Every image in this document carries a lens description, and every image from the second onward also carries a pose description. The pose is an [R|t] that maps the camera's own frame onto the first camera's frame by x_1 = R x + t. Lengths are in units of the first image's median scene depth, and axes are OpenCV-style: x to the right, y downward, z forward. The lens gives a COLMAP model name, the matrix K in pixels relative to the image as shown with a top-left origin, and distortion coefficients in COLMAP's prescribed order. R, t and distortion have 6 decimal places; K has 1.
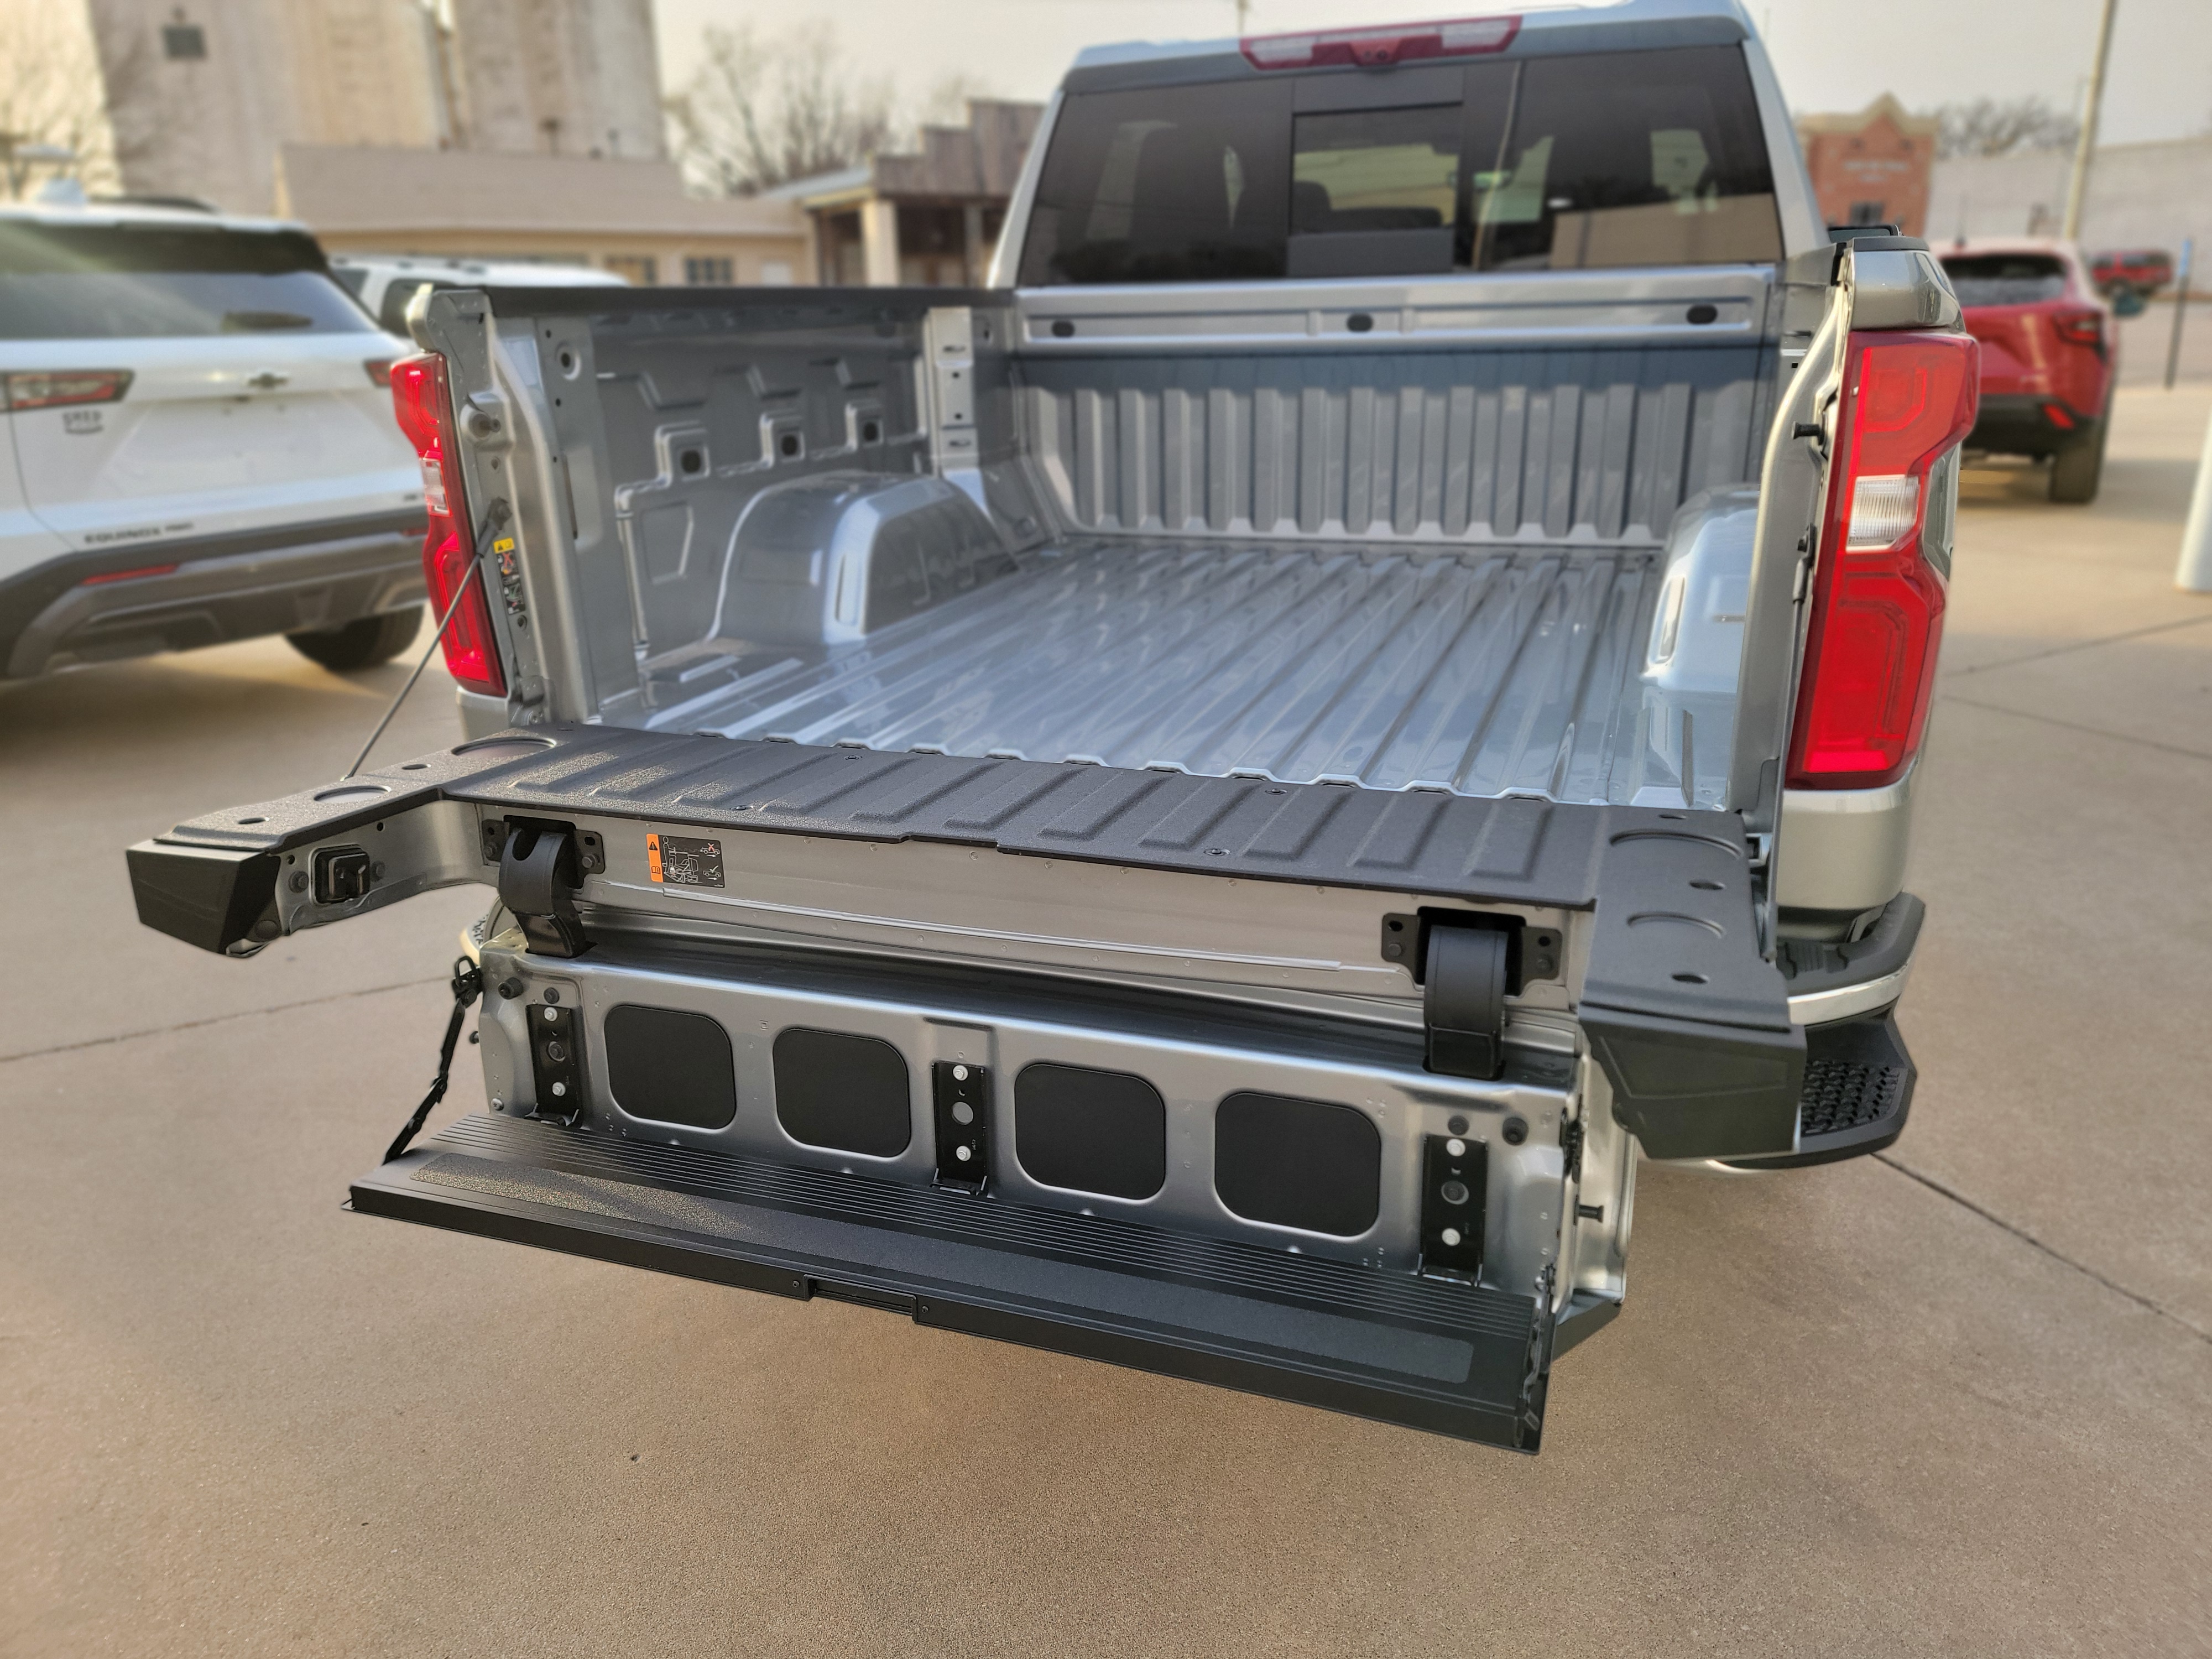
lens RADIAL K [[1520.8, 0, 1117.2], [0, 1520.8, 824.8], [0, 0, 1]] dist [0.098055, -0.076028]
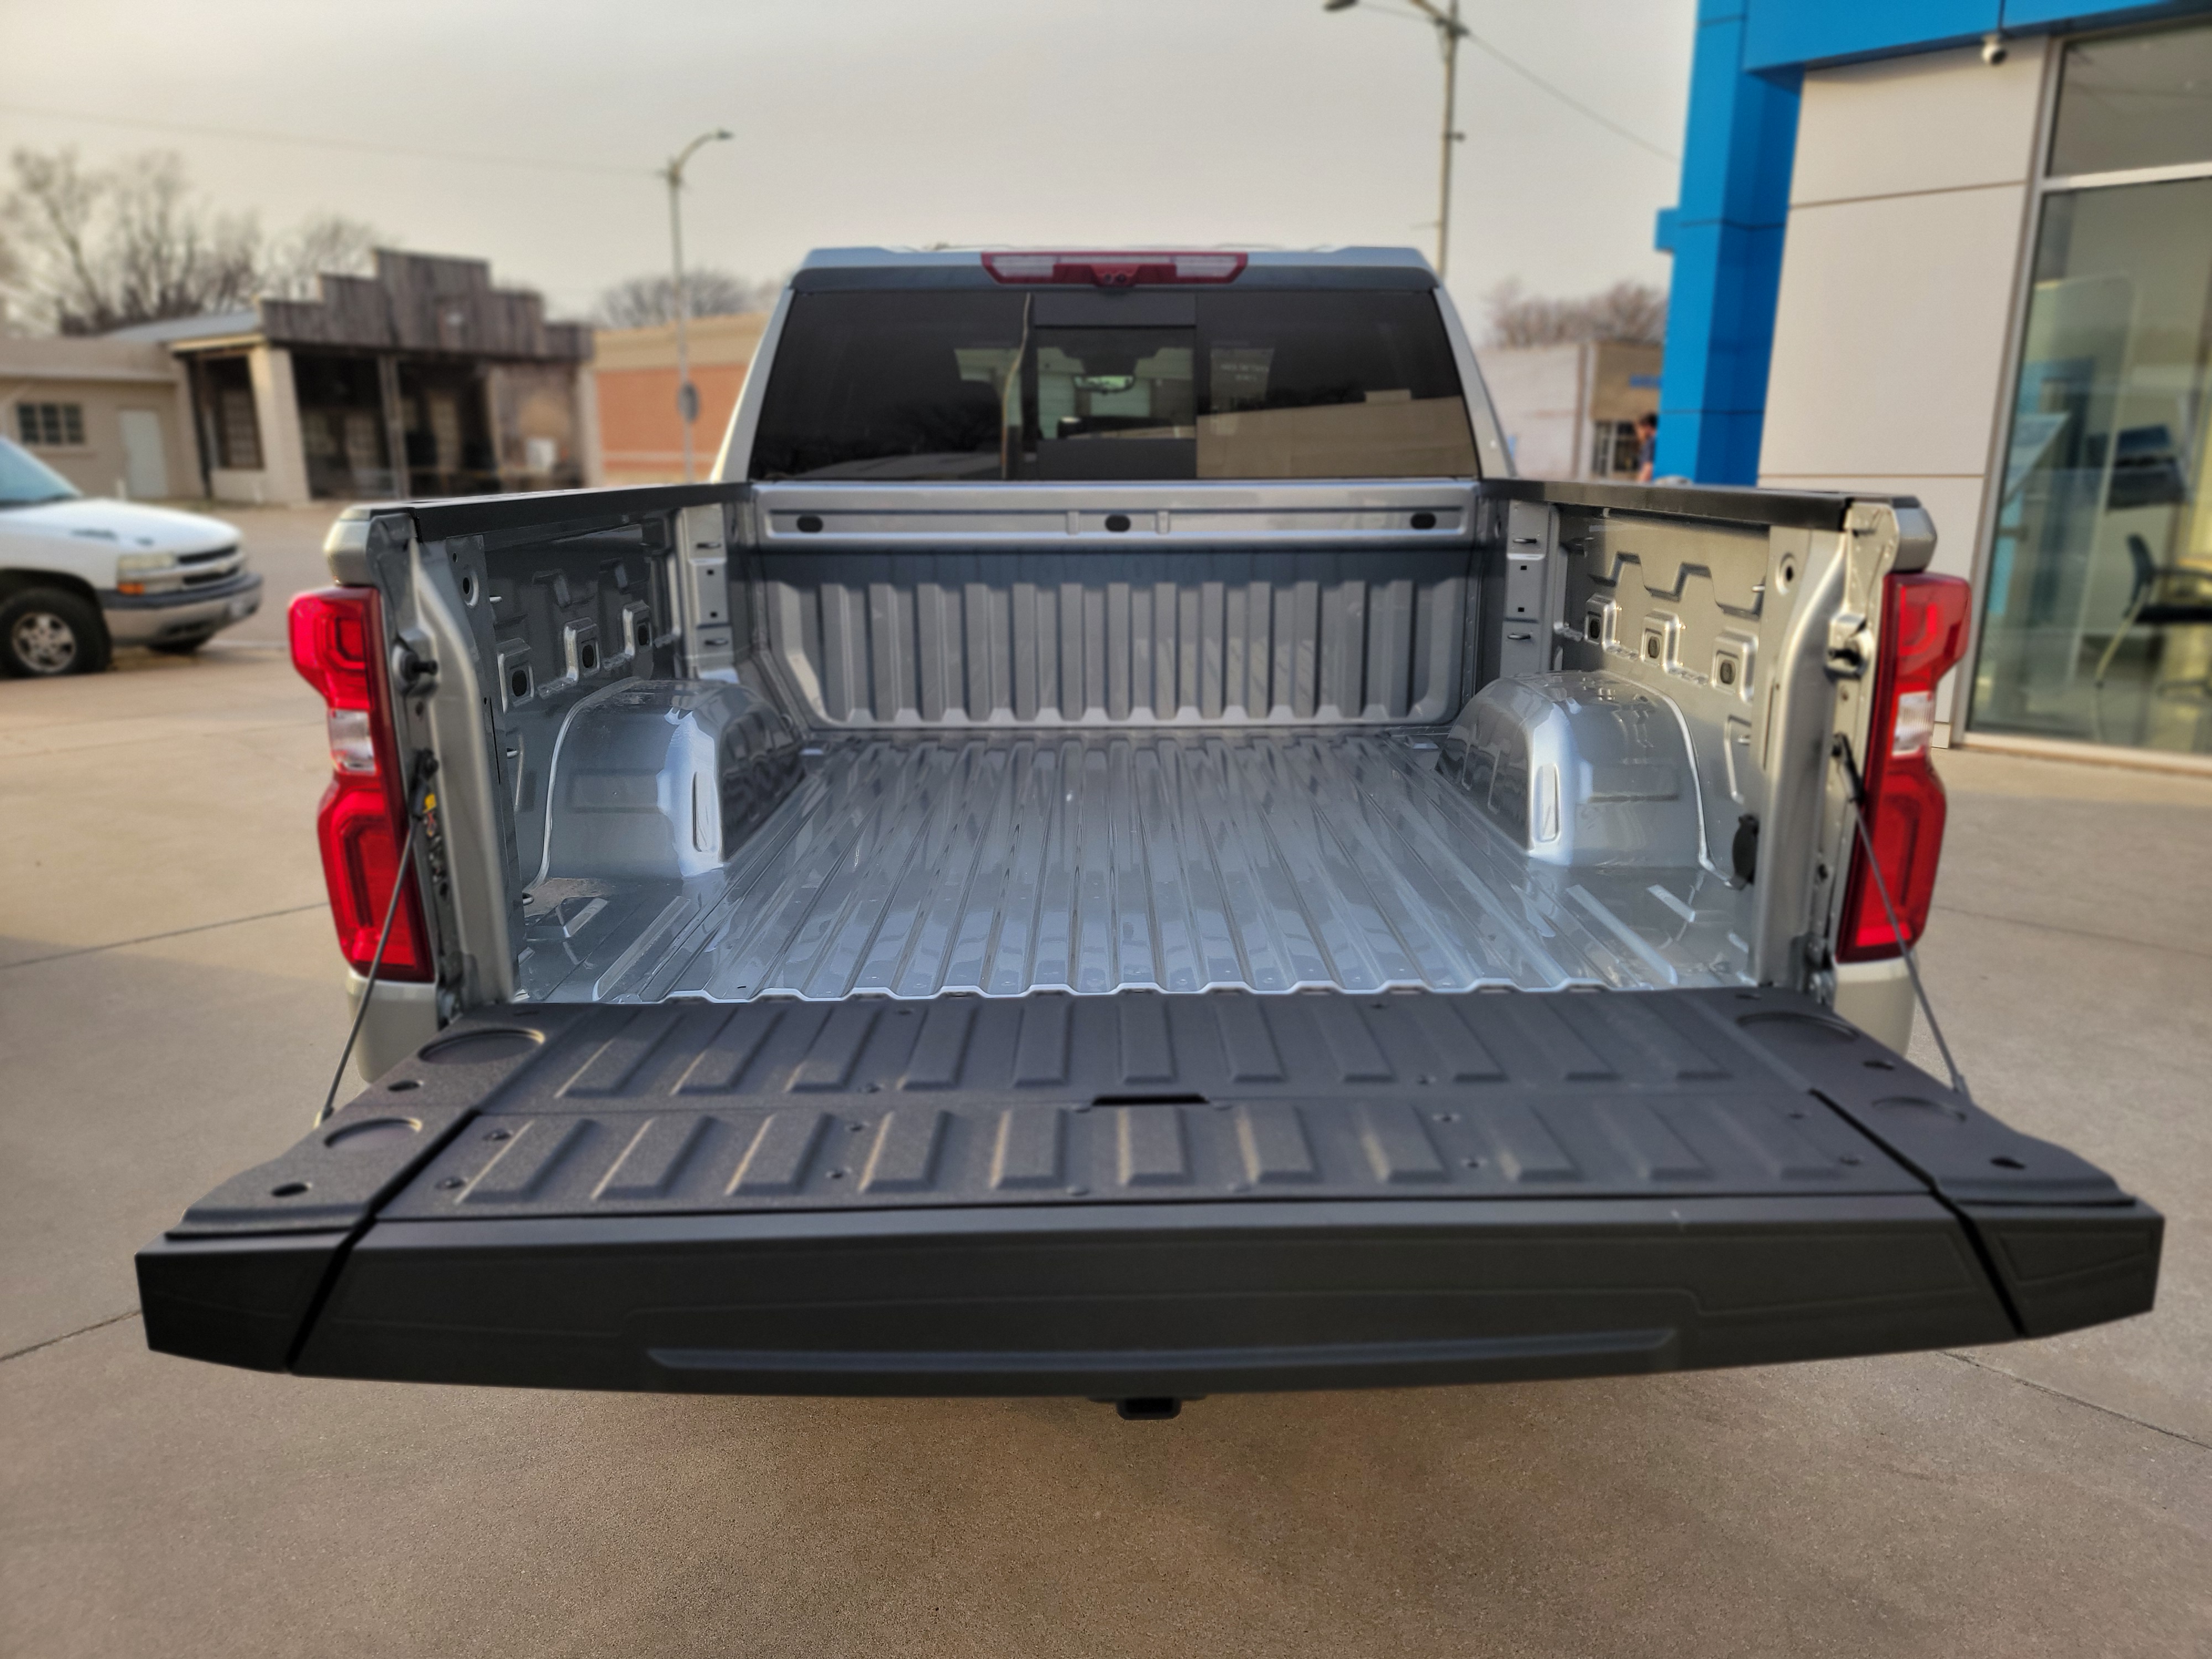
lens RADIAL K [[1520.5, 0, 1117.1], [0, 1520.5, 842.6], [0, 0, 1]] dist [0.108702, -0.094583]
pose [[0.938061, -0.069344, 0.339460, -0.206653], [0.098613, 0.992680, -0.069723, -0.039509], [-0.332141, 0.098880, 0.938033, 0.052062]]
